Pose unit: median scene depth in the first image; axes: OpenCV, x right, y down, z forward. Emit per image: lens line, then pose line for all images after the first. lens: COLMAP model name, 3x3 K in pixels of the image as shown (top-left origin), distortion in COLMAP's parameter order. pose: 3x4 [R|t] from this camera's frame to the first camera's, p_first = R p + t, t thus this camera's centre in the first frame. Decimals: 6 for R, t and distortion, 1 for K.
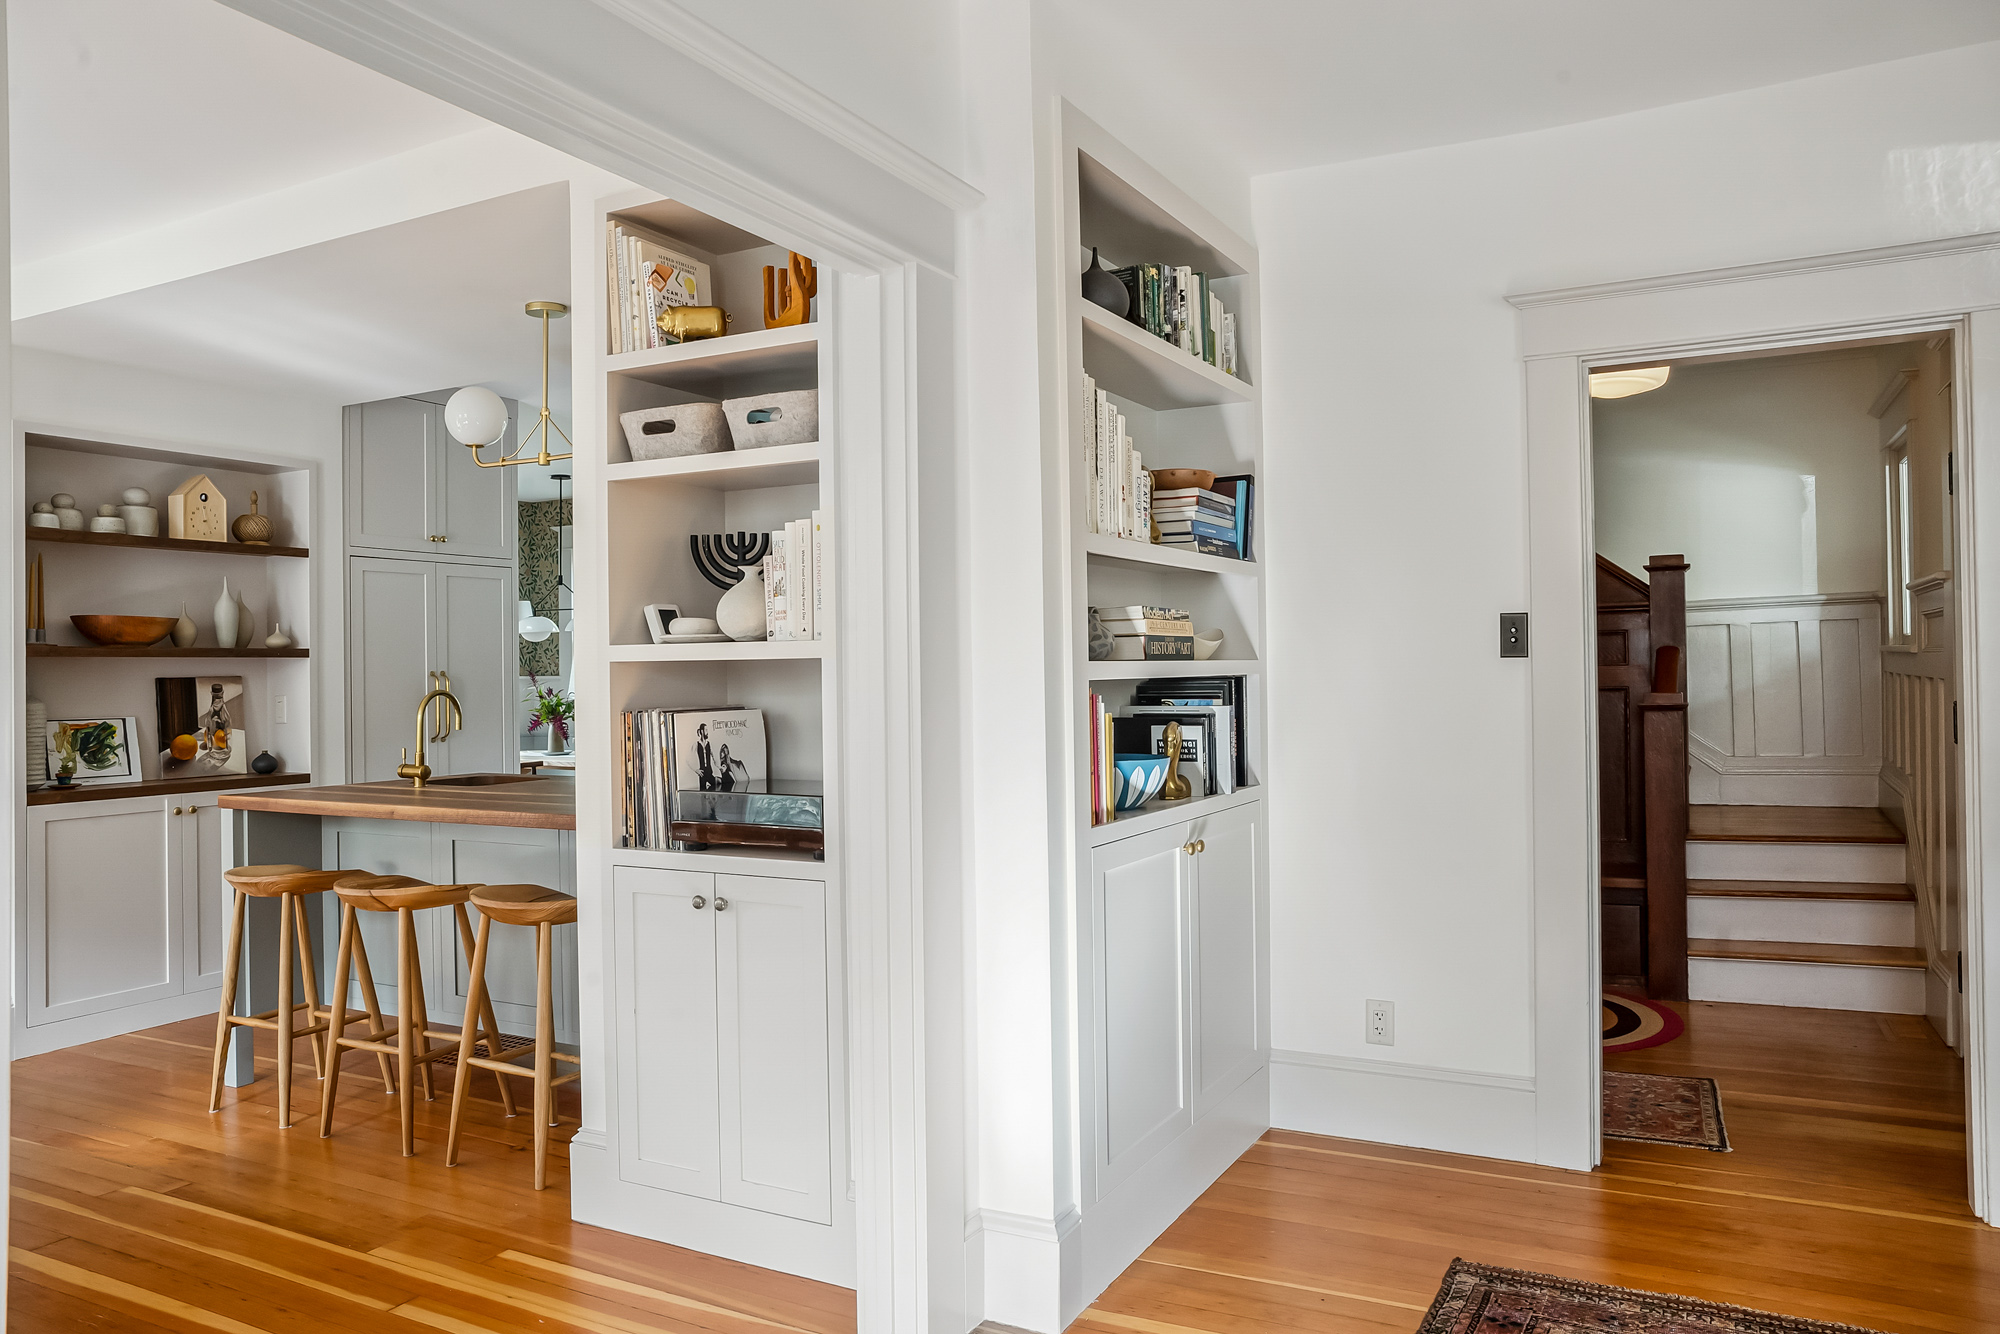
lens RADIAL K [[1392.5, 0, 1000.0], [0, 1392.5, 667.0], [0, 0, 1]] dist [-0.082851, 0.086690]
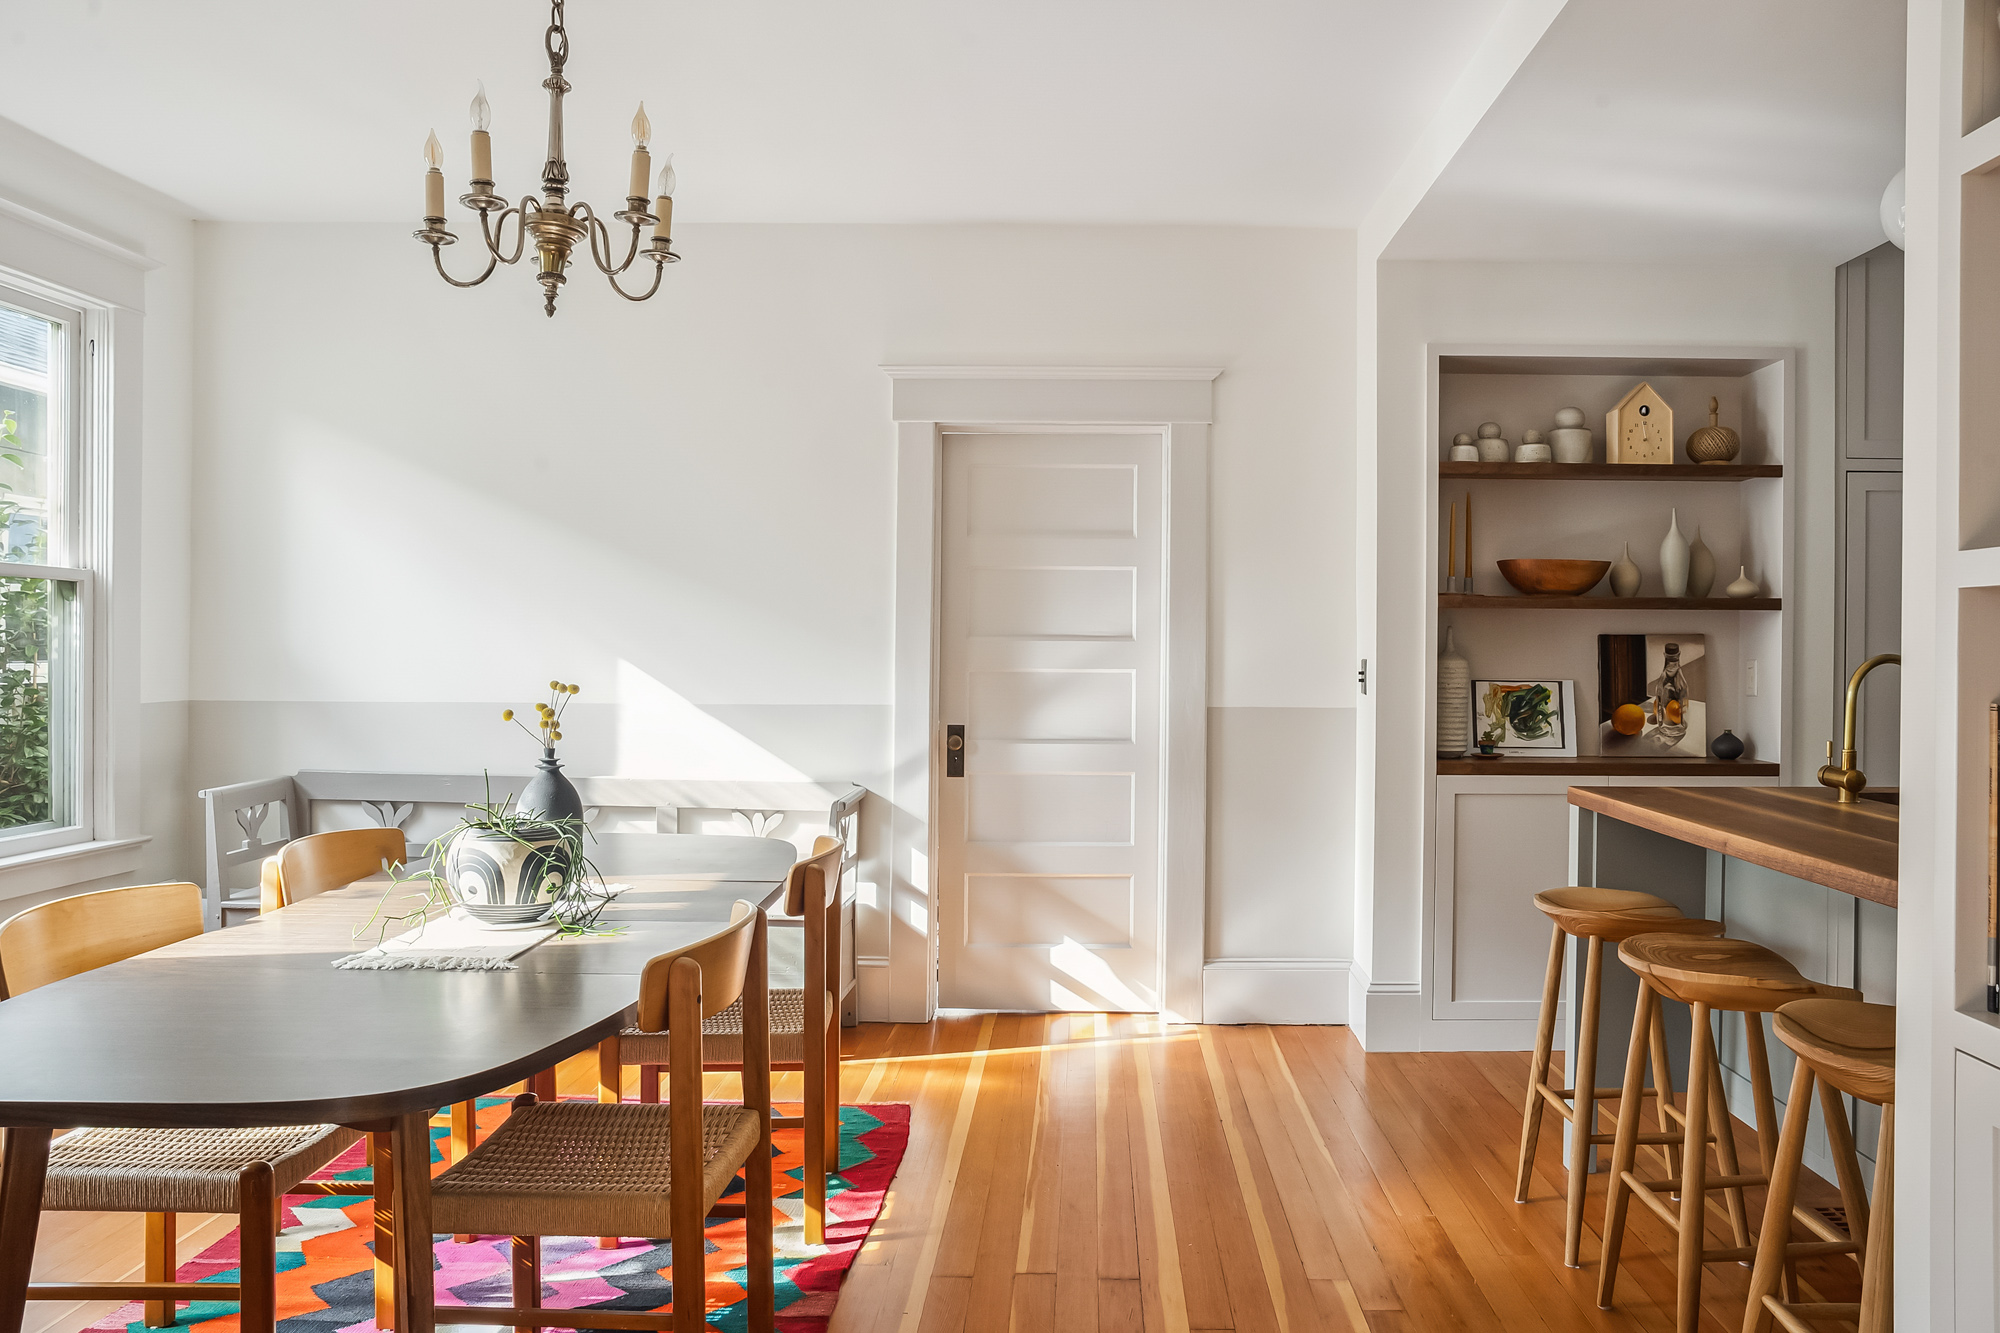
lens RADIAL K [[1404.2, 0, 1077.2], [0, 1404.2, 657.2], [0, 0, 1]] dist [-0.088874, 0.093640]
pose [[0.465009, 0.022905, -0.885010, -0.013686], [-0.008791, 0.999735, 0.021255, 0.006719], [0.885262, -0.002103, 0.465087, 0.328836]]
